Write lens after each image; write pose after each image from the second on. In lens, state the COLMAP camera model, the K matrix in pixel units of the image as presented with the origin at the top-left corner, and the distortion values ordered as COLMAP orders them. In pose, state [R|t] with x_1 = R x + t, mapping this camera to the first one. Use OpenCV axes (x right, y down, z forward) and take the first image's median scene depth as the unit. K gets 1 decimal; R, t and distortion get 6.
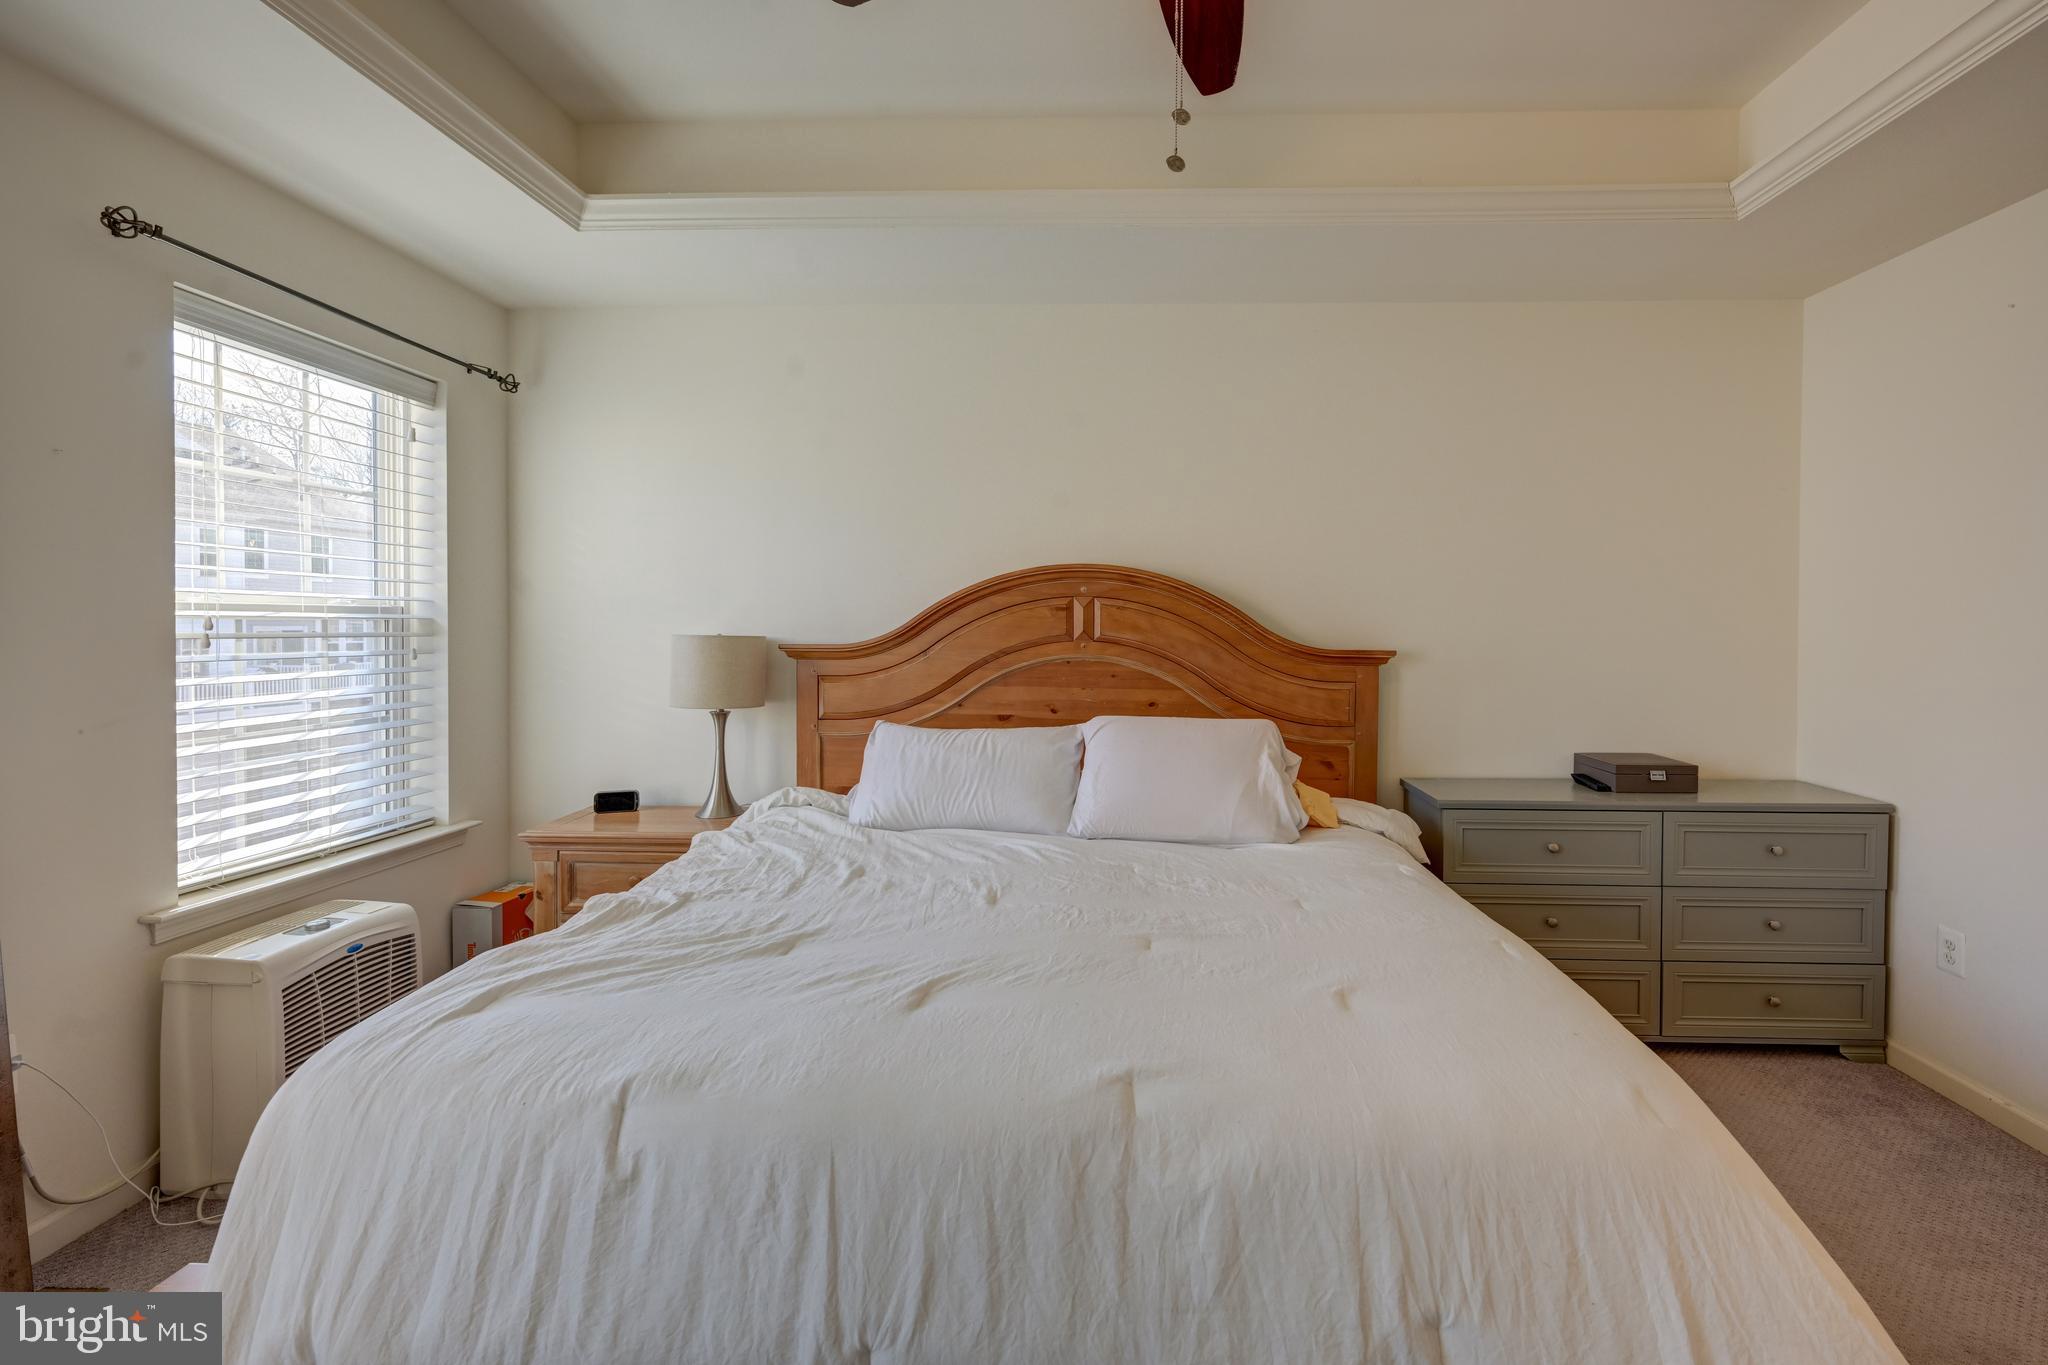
lens RADIAL K [[969.2, 0, 1033.3], [0, 969.2, 643.1], [0, 0, 1]] dist [0.000923, 0.000027]
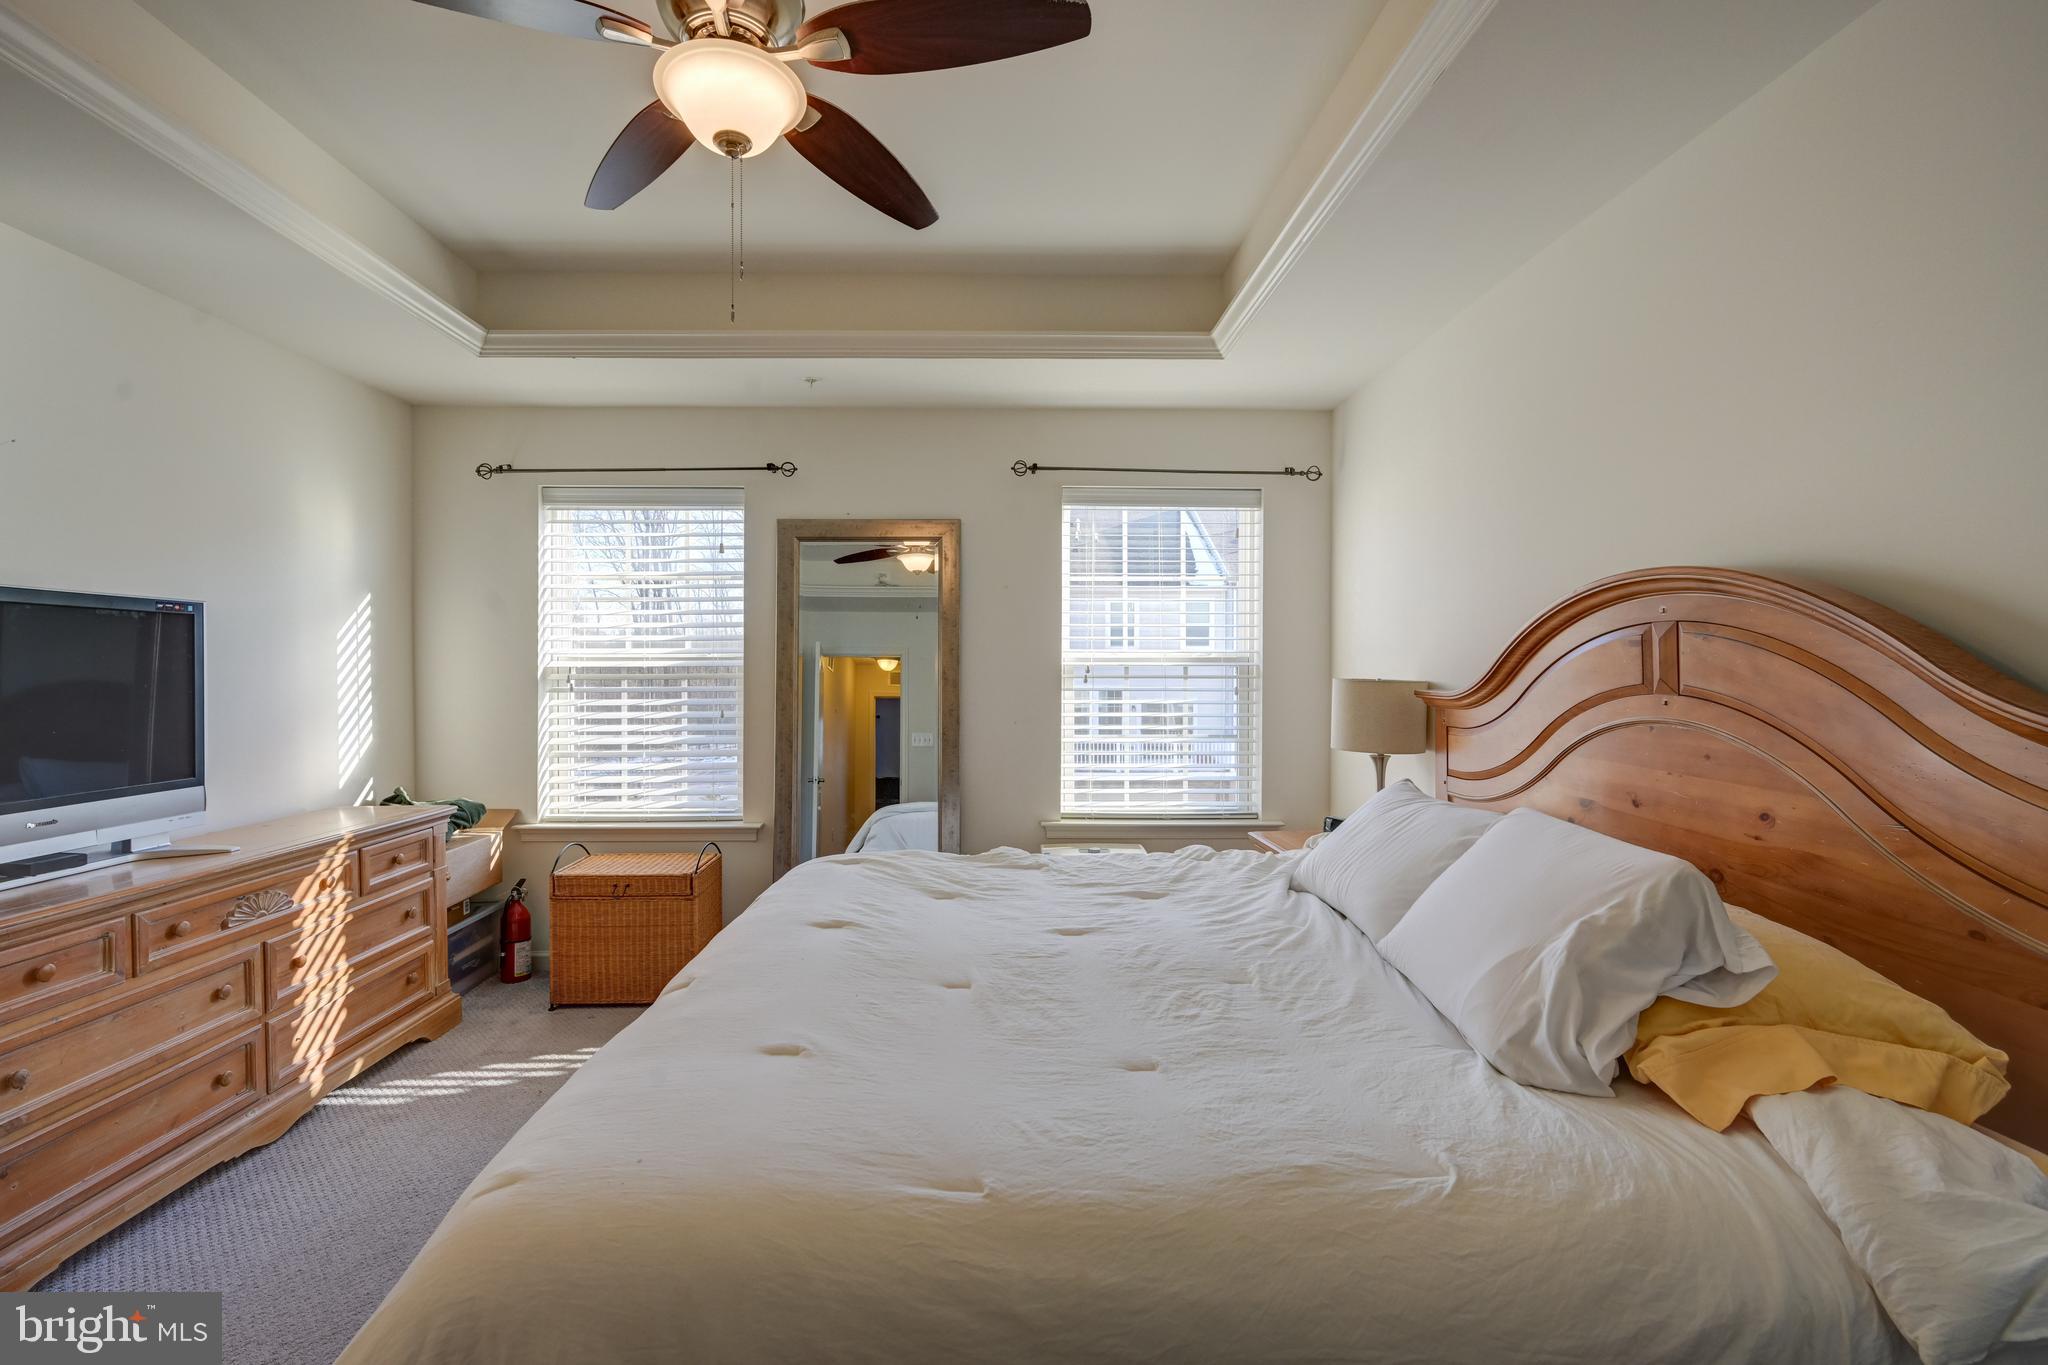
lens RADIAL K [[925.4, 0, 1024.7], [0, 925.4, 679.2], [0, 0, 1]] dist [0.001743, 0.000155]
pose [[0.085962, 0.009016, -0.996258, 0.615479], [-0.014874, 0.999859, 0.007765, -0.010763], [0.996187, 0.014151, 0.086084, 0.551496]]
